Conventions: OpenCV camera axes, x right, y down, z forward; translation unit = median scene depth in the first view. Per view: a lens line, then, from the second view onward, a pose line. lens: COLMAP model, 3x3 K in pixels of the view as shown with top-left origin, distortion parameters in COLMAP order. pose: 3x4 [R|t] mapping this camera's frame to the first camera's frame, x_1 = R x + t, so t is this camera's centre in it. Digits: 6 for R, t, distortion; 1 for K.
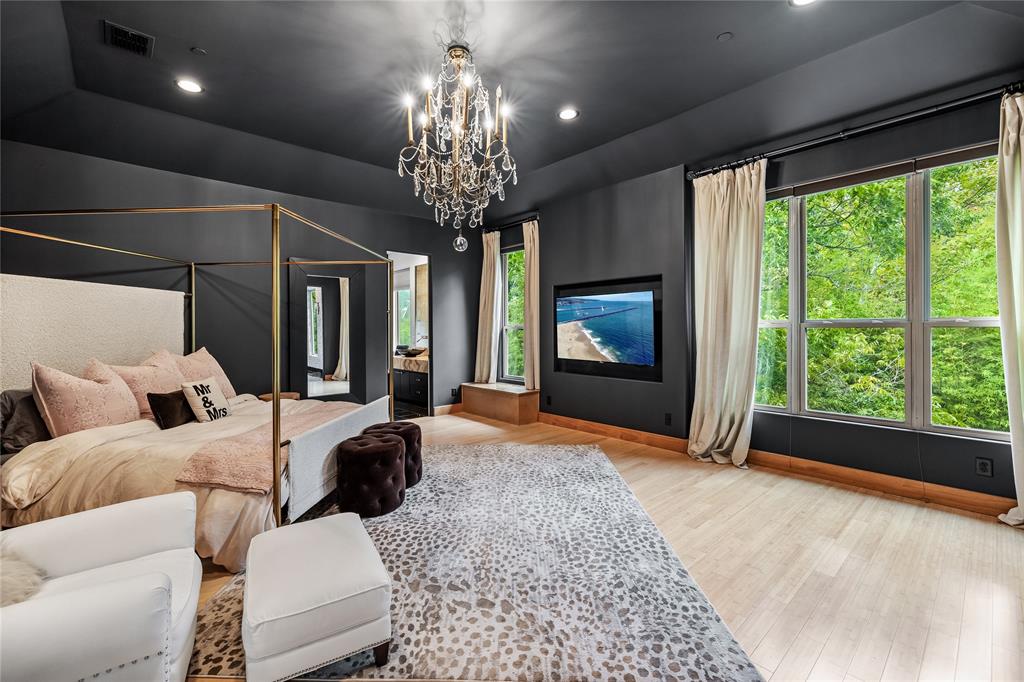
lens RADIAL K [[435.2, 0, 505.8], [0, 435.2, 328.6], [0, 0, 1]] dist [0.001183, 0.000841]
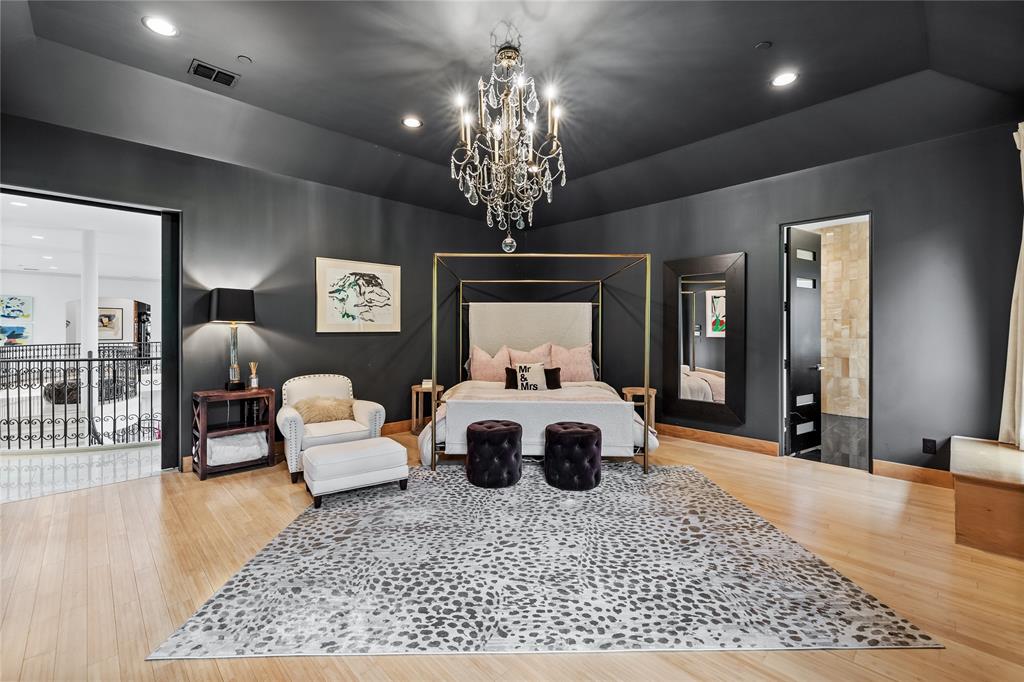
lens RADIAL K [[435.2, 0, 505.8], [0, 435.2, 328.6], [0, 0, 1]] dist [0.001183, 0.000841]
pose [[0.038080, 0.001797, -0.999273, 0.892839], [-0.005021, 0.999986, 0.001607, -0.003958], [0.999262, 0.004956, 0.038089, 0.959970]]
